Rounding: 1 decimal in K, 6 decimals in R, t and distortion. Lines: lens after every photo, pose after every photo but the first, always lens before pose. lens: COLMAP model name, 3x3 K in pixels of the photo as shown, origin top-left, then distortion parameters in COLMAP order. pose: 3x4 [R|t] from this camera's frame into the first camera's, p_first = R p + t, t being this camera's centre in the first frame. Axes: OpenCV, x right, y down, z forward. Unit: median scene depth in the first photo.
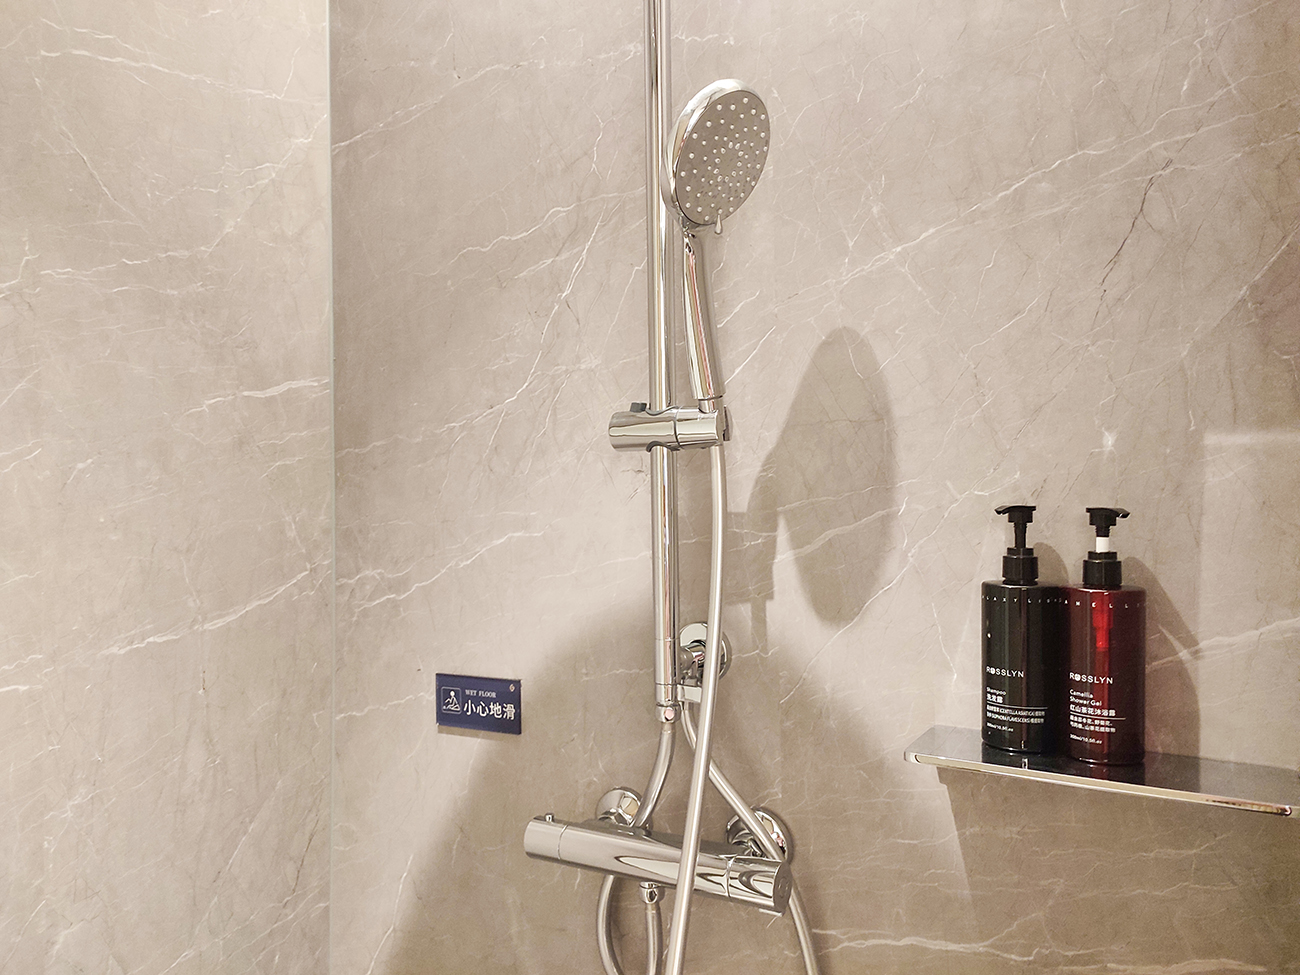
lens RADIAL K [[947.9, 0, 650.0], [0, 947.9, 487.5], [0, 0, 1]] dist [0.015044, -0.038670]
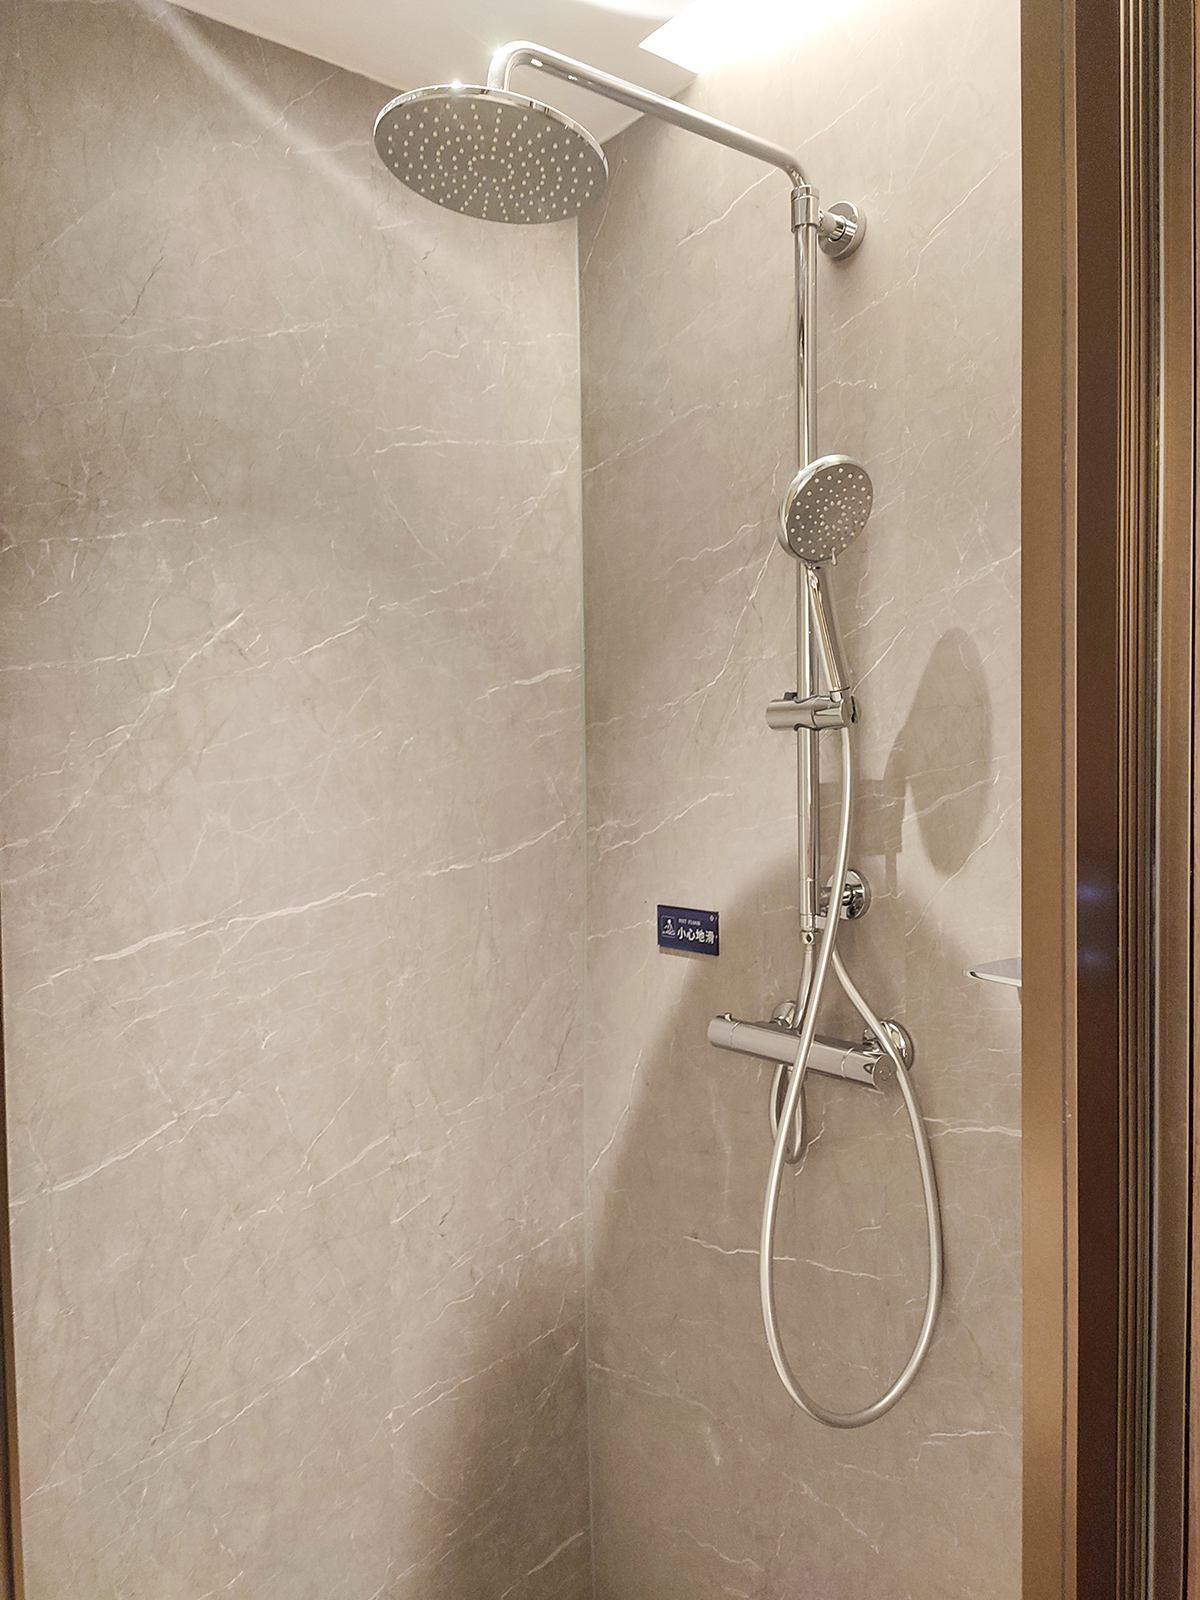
lens RADIAL K [[1166.6, 0, 600.0], [0, 1166.6, 800.0], [0, 0, 1]] dist [0.015044, -0.038670]
pose [[0.930163, 0.017993, -0.366704, 0.282720], [0.004295, 0.998197, 0.059873, -0.035480], [0.367120, -0.057266, 0.928409, -0.471673]]
